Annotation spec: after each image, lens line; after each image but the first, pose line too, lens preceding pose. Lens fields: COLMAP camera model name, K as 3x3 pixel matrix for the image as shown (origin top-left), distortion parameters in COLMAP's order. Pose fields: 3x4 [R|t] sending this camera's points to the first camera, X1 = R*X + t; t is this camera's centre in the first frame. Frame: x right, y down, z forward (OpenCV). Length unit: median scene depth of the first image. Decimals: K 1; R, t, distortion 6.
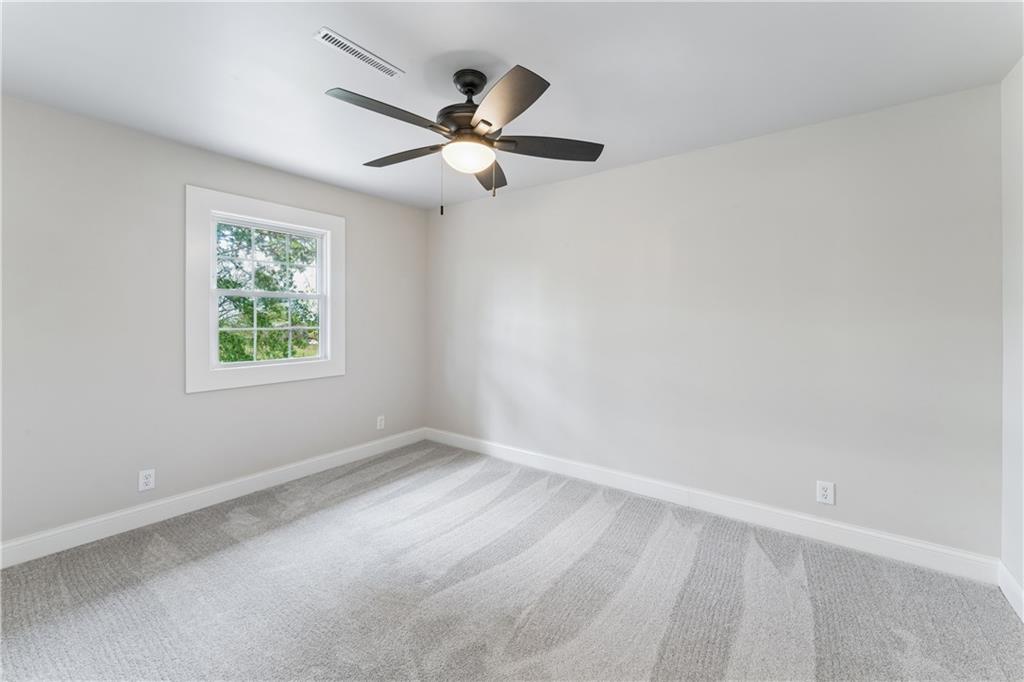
lens RADIAL K [[413.4, 0, 511.1], [0, 413.4, 330.6], [0, 0, 1]] dist [0.000191, -0.000046]
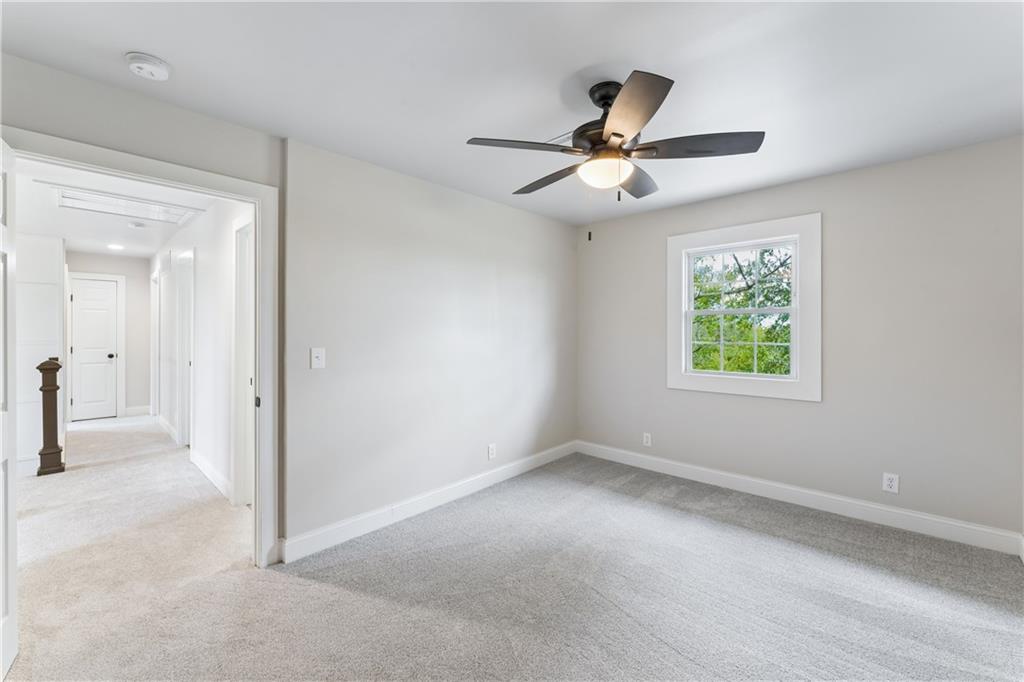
lens RADIAL K [[413.4, 0, 511.1], [0, 413.4, 330.6], [0, 0, 1]] dist [0.000191, -0.000046]
pose [[-0.112712, -0.001389, -0.993627, 0.584478], [-0.025568, 0.999672, 0.001502, -0.023924], [0.993299, 0.025575, -0.112710, 0.568040]]
